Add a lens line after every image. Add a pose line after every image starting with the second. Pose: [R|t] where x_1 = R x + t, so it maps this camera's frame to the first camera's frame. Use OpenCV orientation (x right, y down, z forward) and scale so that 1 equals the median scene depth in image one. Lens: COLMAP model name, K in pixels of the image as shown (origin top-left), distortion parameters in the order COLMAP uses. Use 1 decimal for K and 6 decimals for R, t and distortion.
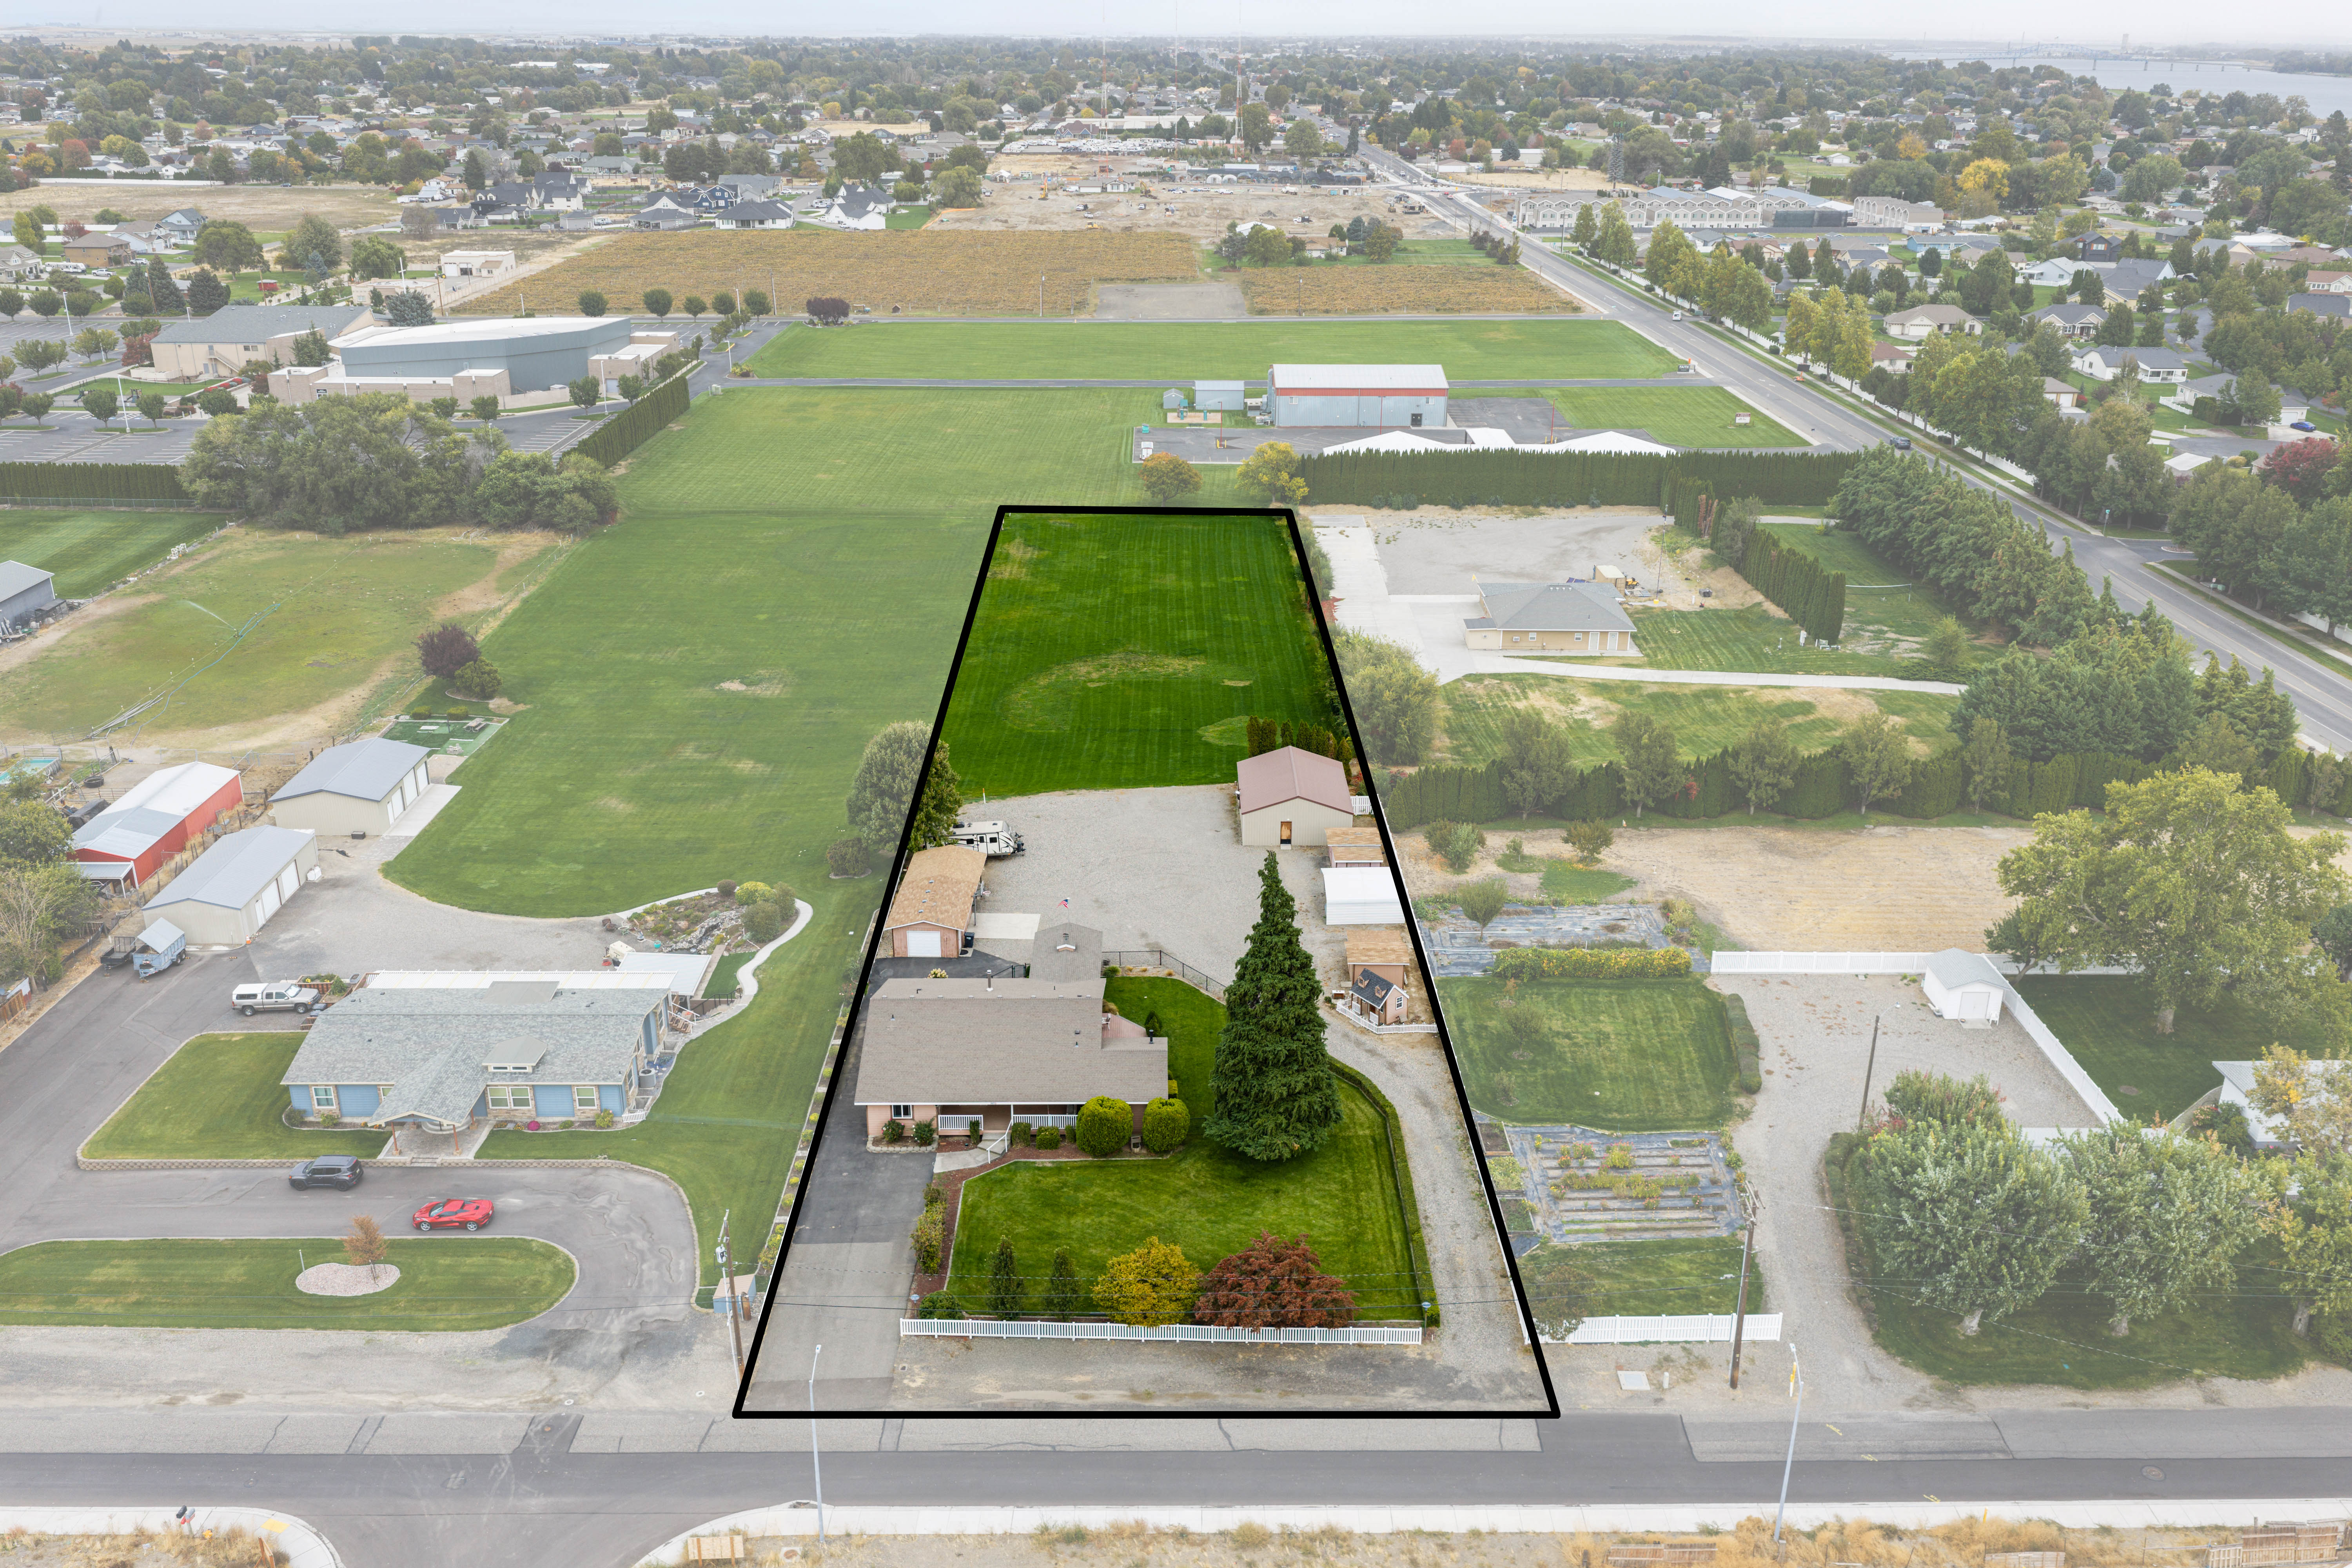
lens RADIAL K [[1947.6, 0, 1176.0], [0, 1947.6, 784.0], [0, 0, 1]] dist [0.037658, -0.083986]
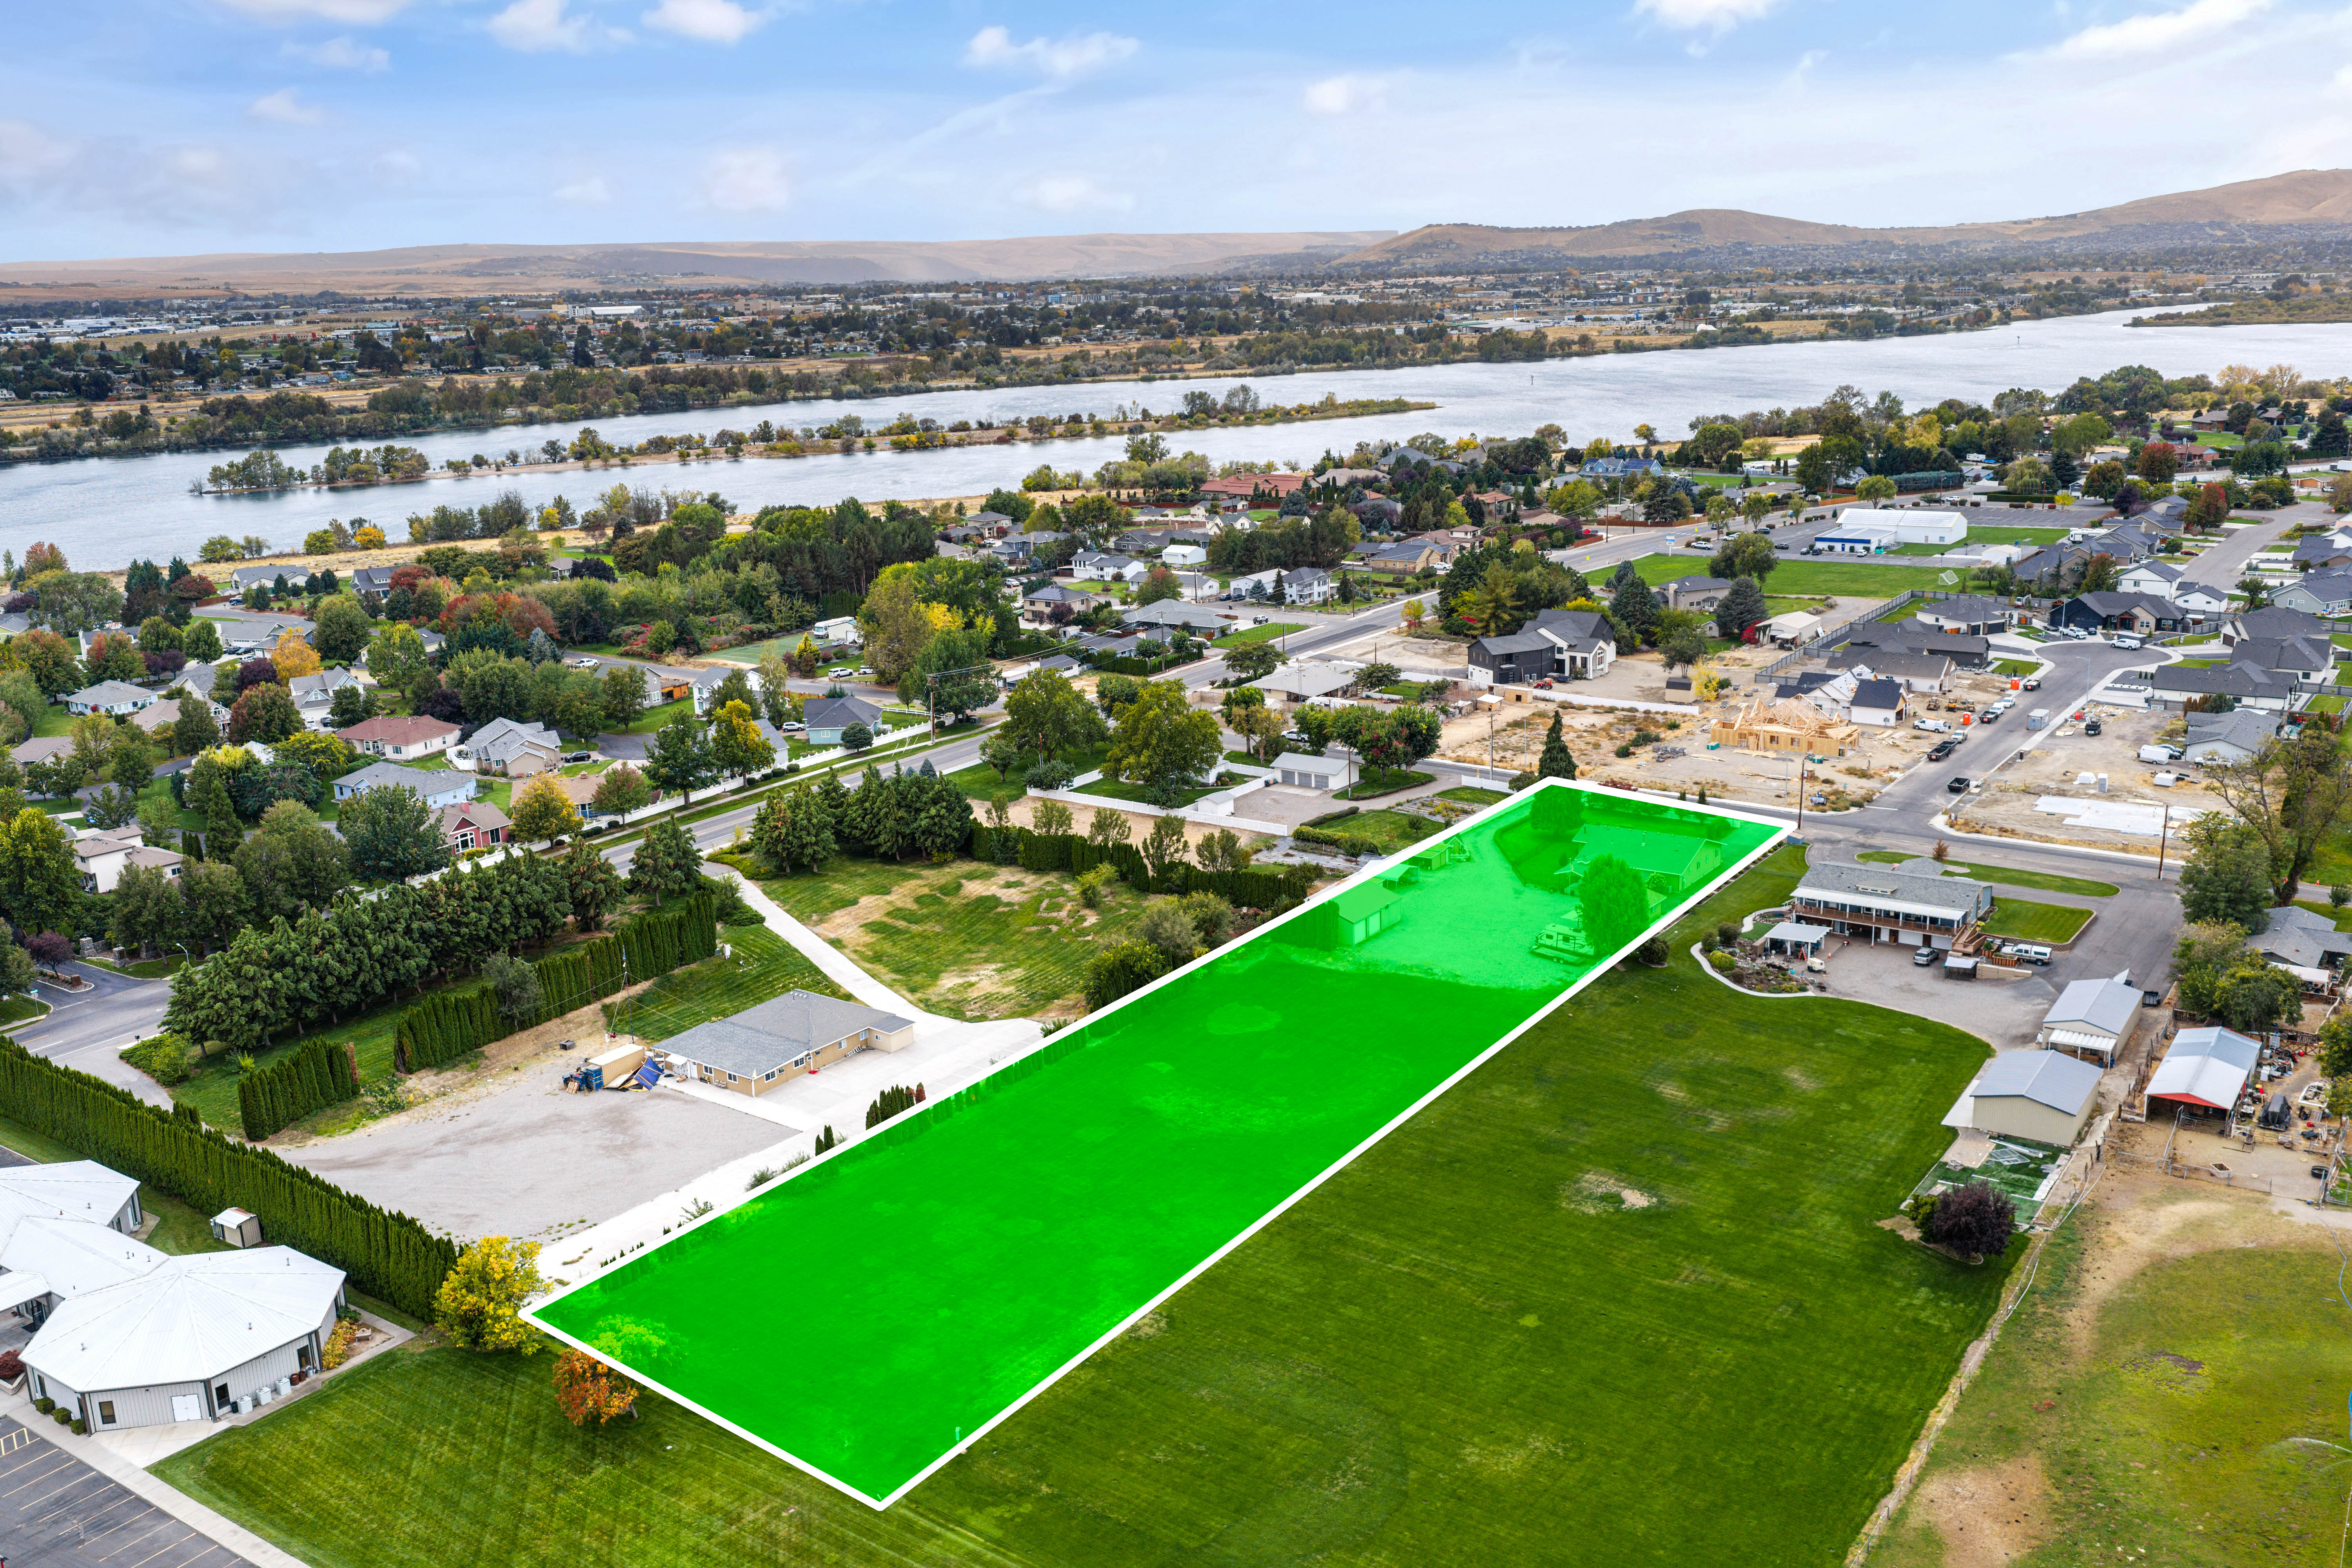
lens RADIAL K [[2033.4, 0, 1176.0], [0, 2033.4, 784.0], [0, 0, 1]] dist [0.038627, -0.087722]
pose [[-0.814537, -0.120650, 0.567427, -0.828075], [0.235139, 0.825513, 0.513067, -1.062185], [-0.530320, 0.551336, -0.644041, 2.396059]]
